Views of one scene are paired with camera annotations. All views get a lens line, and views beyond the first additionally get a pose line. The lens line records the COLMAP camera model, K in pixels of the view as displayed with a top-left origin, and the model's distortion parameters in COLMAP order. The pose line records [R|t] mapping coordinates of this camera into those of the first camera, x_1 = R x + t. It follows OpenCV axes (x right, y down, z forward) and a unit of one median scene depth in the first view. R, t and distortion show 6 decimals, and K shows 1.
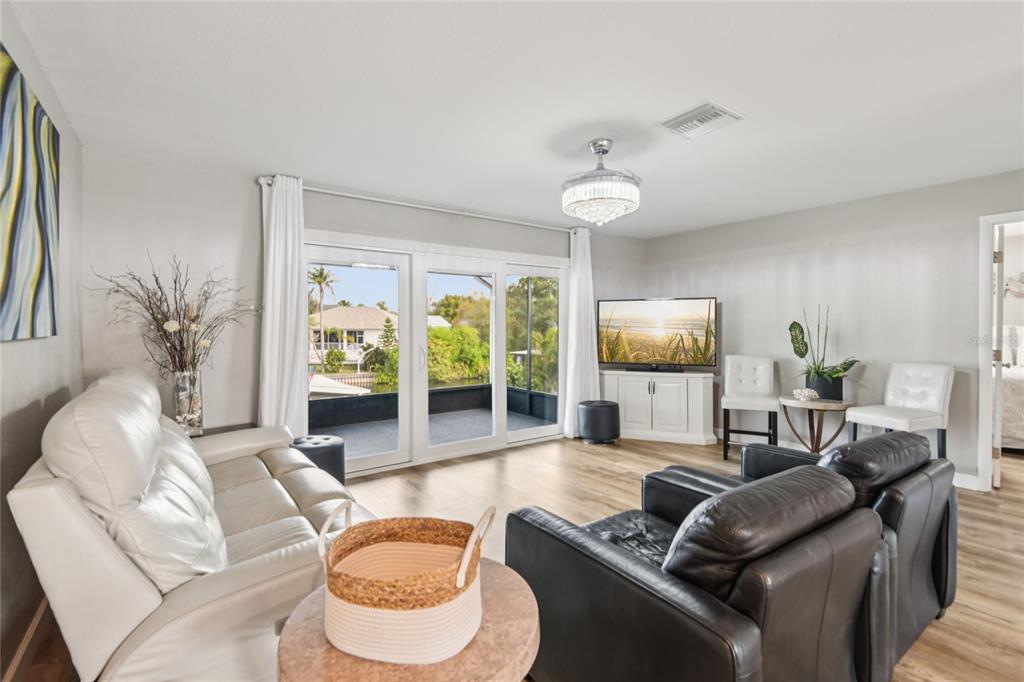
lens RADIAL K [[469.3, 0, 514.0], [0, 469.3, 337.7], [0, 0, 1]] dist [0.000596, -0.000341]
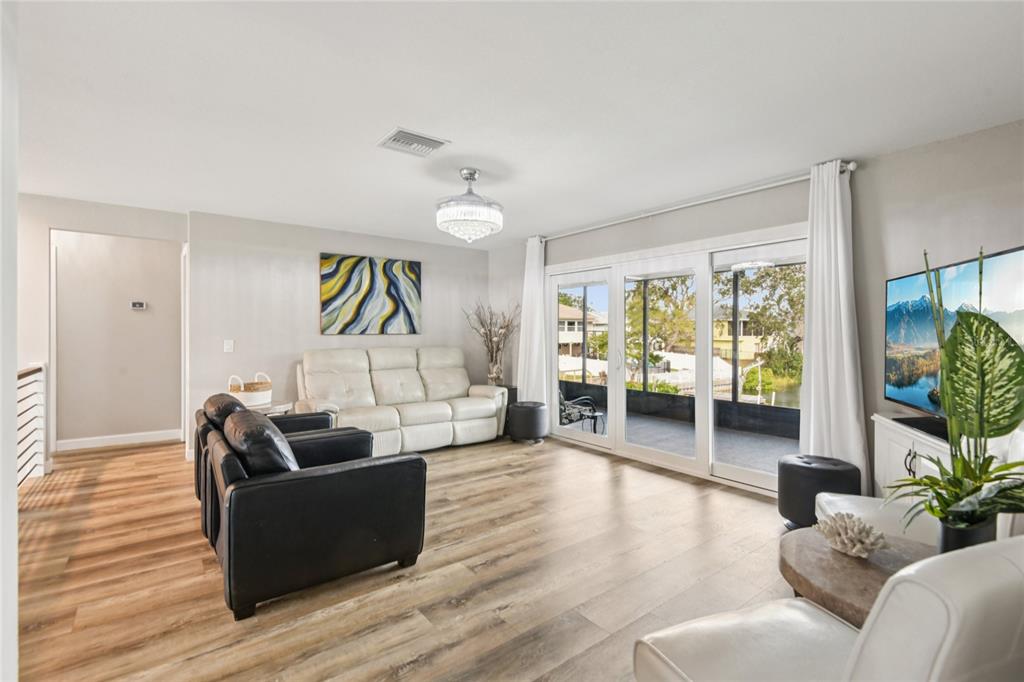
lens RADIAL K [[470.6, 0, 514.3], [0, 470.6, 331.2], [0, 0, 1]] dist [-0.001890, -0.000897]
pose [[0.041305, 0.001780, -0.999145, 1.190598], [-0.025653, 0.999671, 0.000721, -0.020758], [0.998817, 0.025601, 0.041337, 0.944953]]
